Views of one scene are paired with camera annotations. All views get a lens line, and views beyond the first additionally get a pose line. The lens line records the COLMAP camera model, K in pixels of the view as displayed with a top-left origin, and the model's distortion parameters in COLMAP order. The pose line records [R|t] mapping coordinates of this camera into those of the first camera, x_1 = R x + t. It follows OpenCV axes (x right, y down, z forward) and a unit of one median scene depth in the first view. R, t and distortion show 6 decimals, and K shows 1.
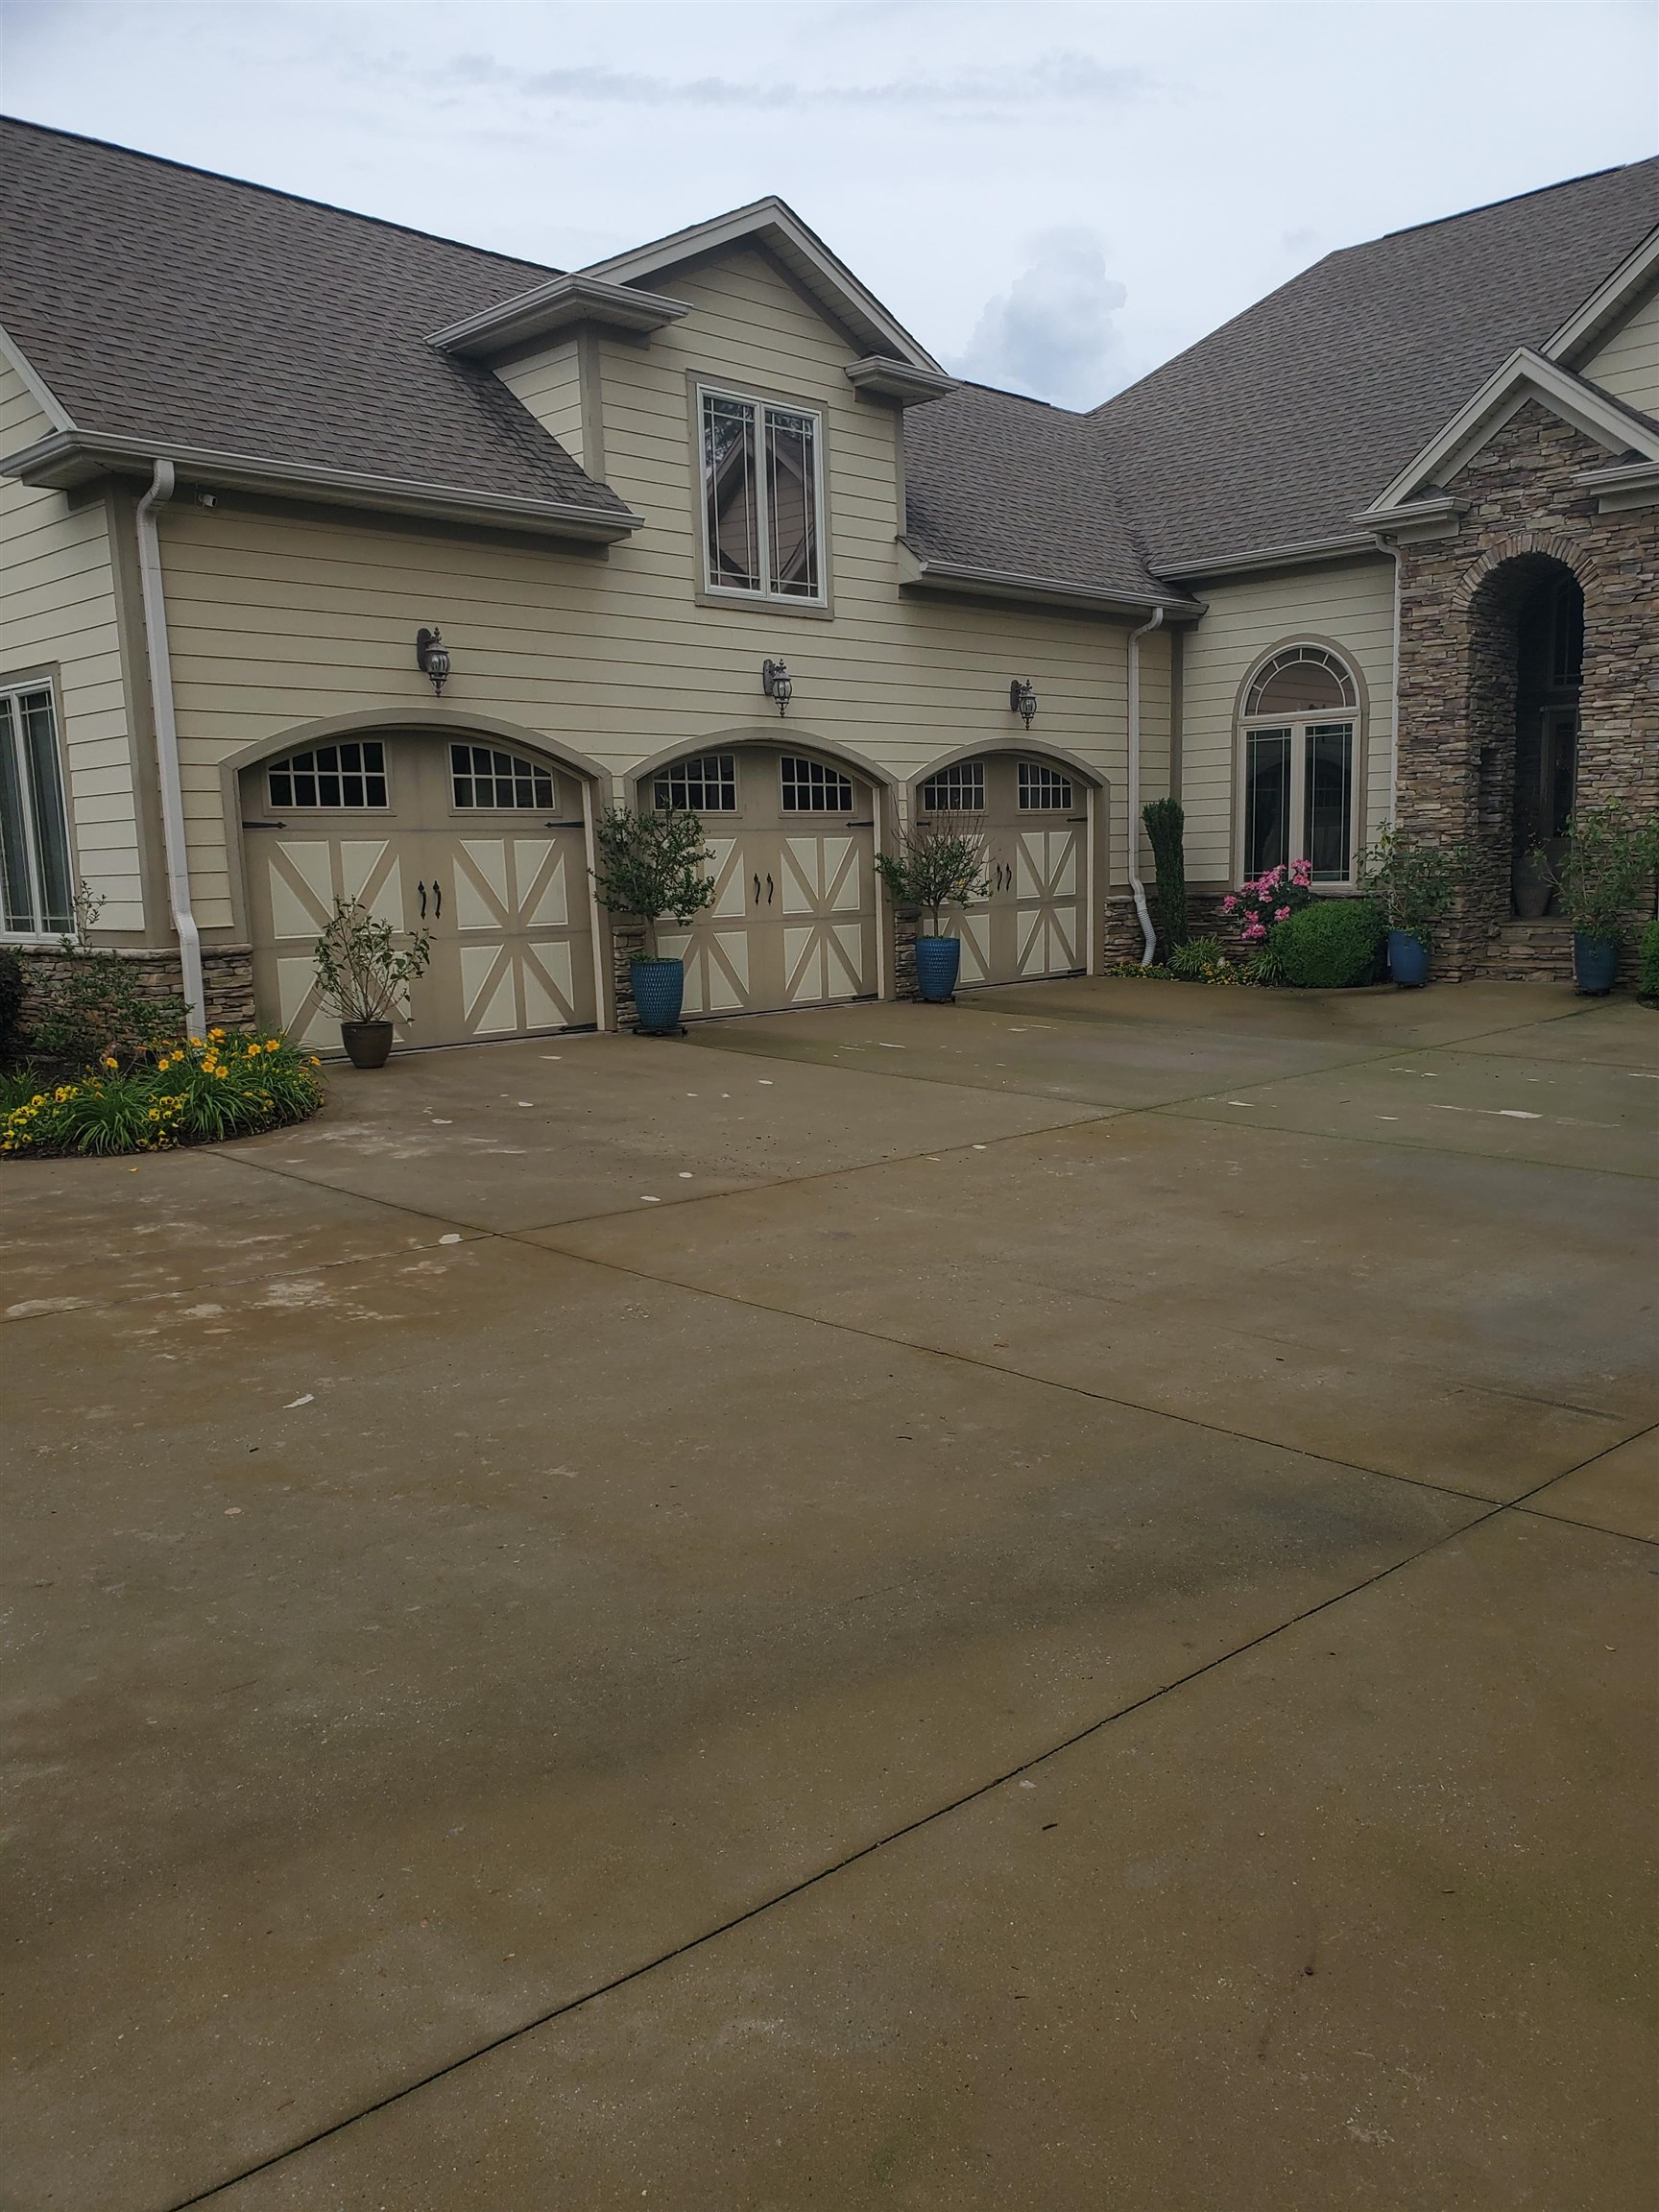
lens RADIAL K [[1706.3, 0, 840.5], [0, 1706.3, 1108.9], [0, 0, 1]] dist [-0.000985, 0.007084]
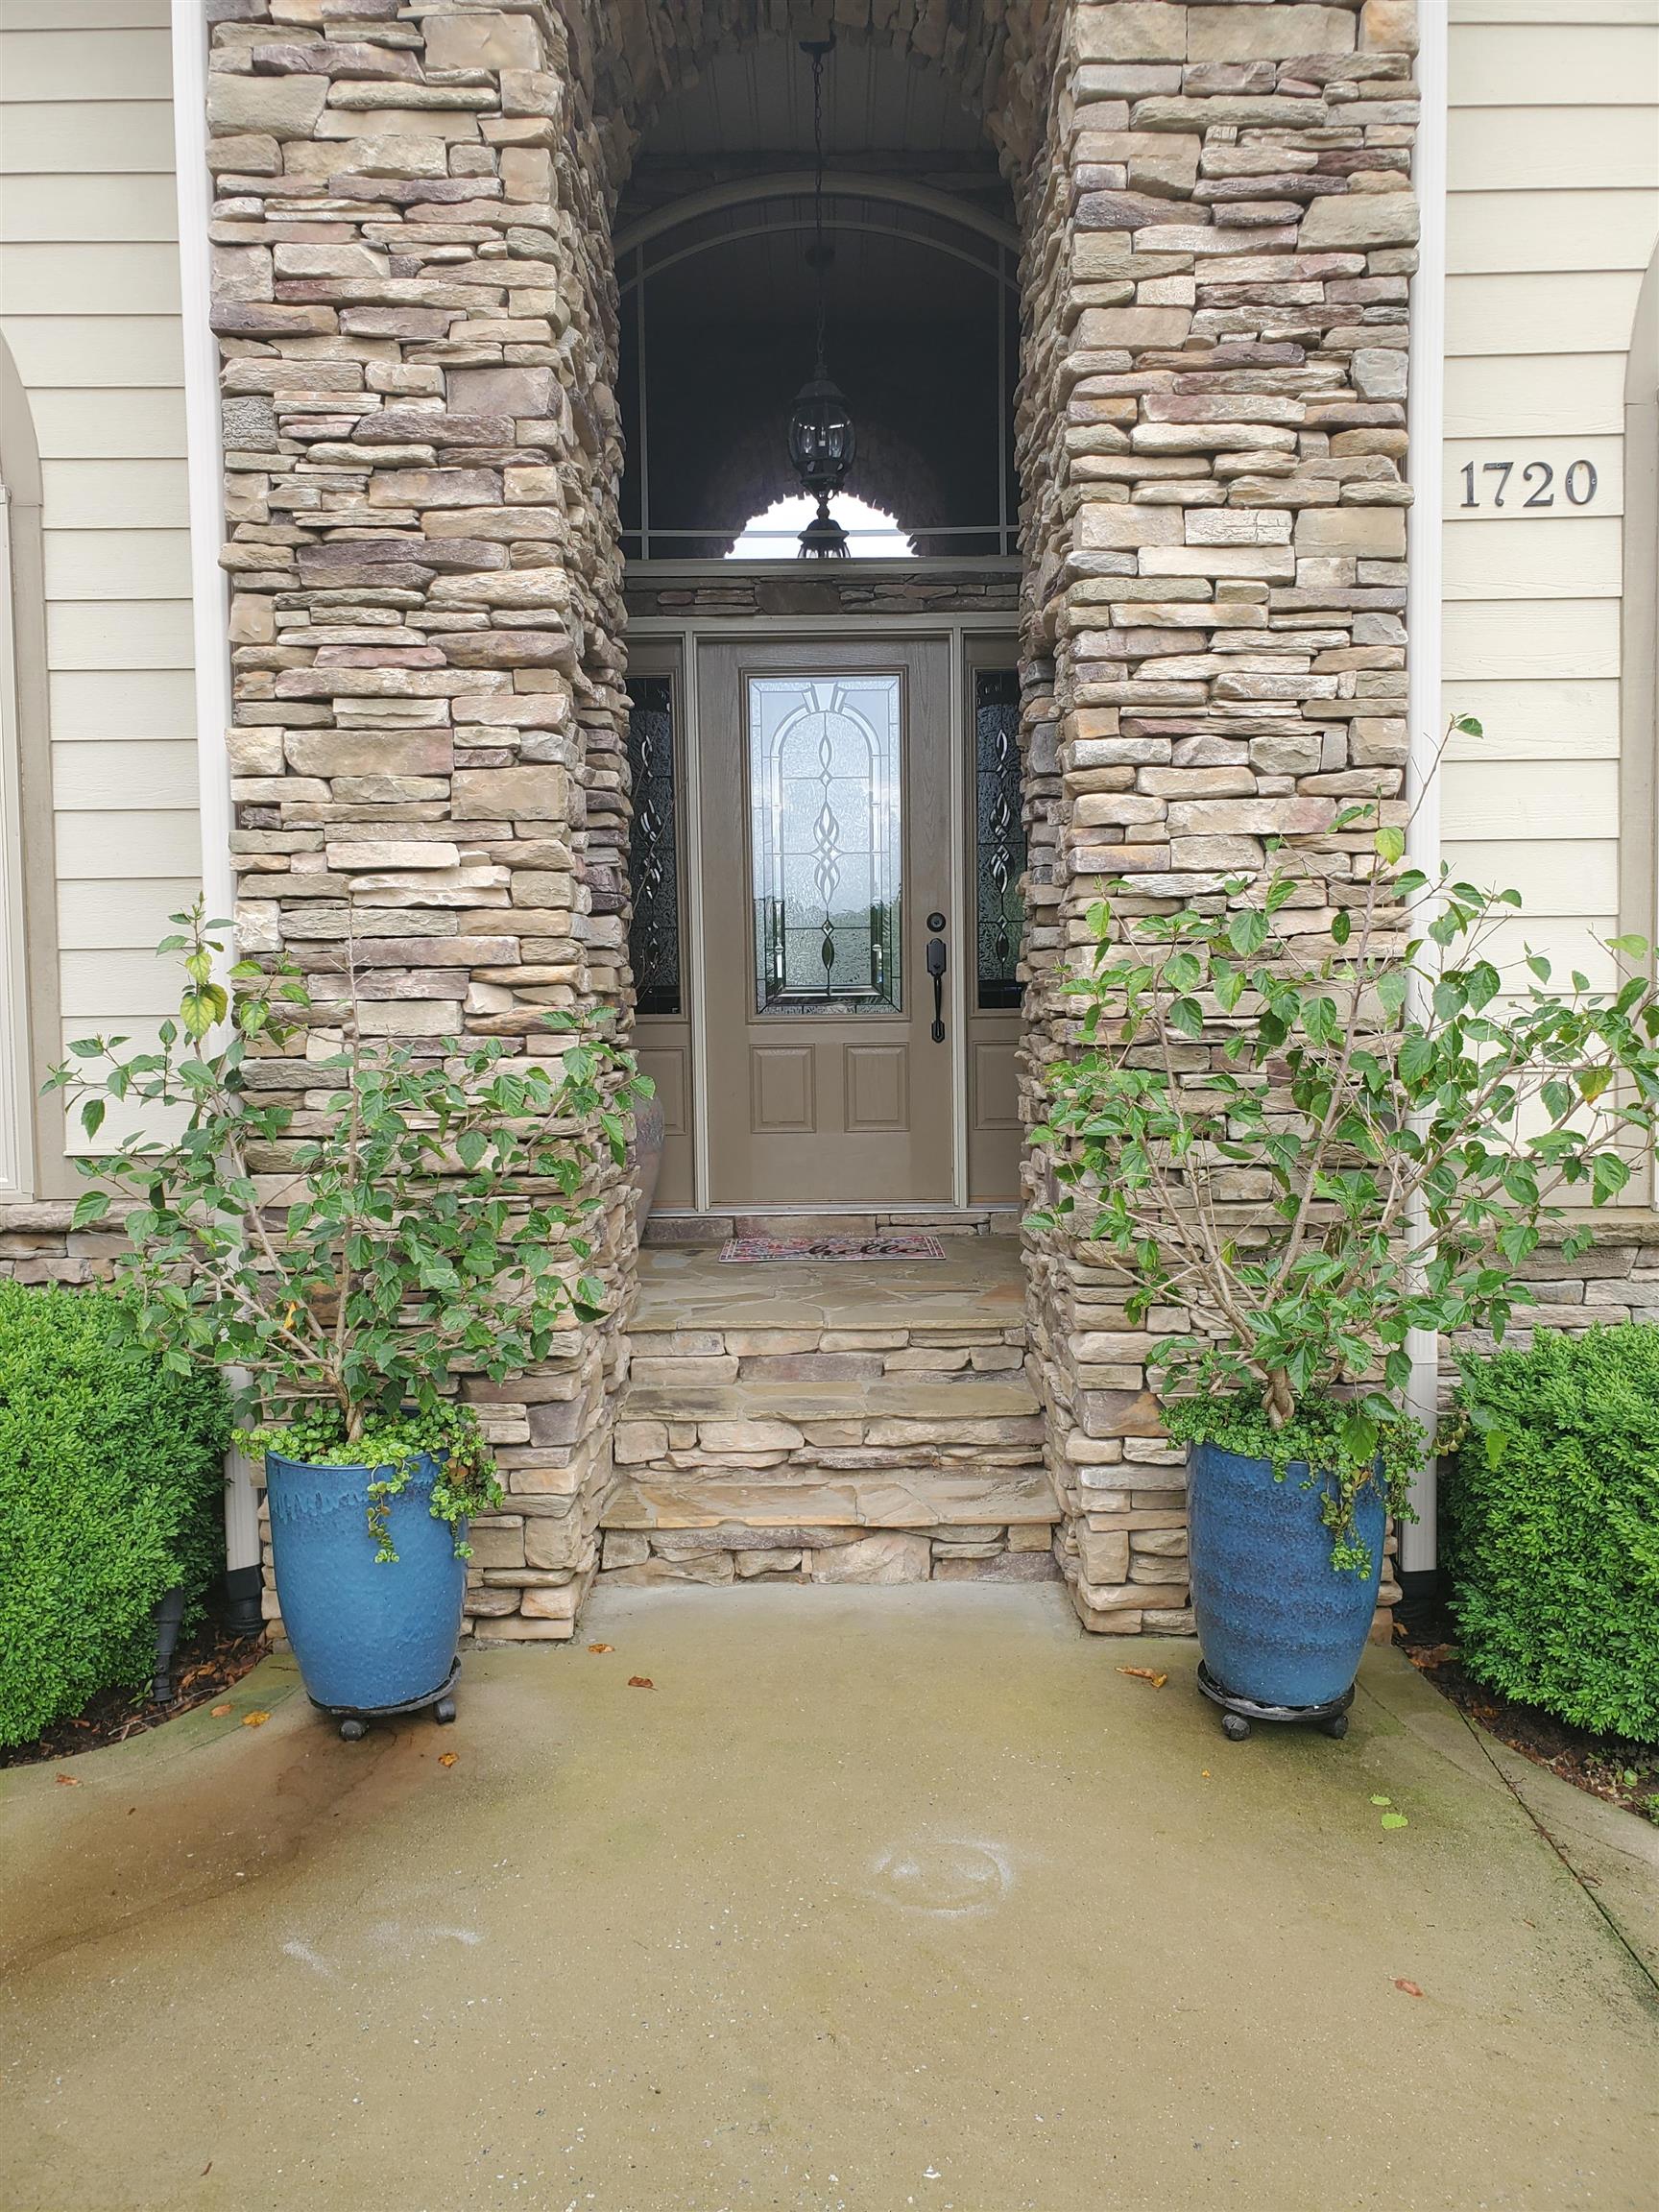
lens RADIAL K [[1706.3, 0, 840.5], [0, 1706.3, 1108.9], [0, 0, 1]] dist [-0.000985, 0.007084]
pose [[0.701420, -0.028114, 0.712193, 0.230024], [0.097673, 0.993586, -0.056974, -0.128030], [-0.706024, 0.109525, 0.699668, 0.817155]]
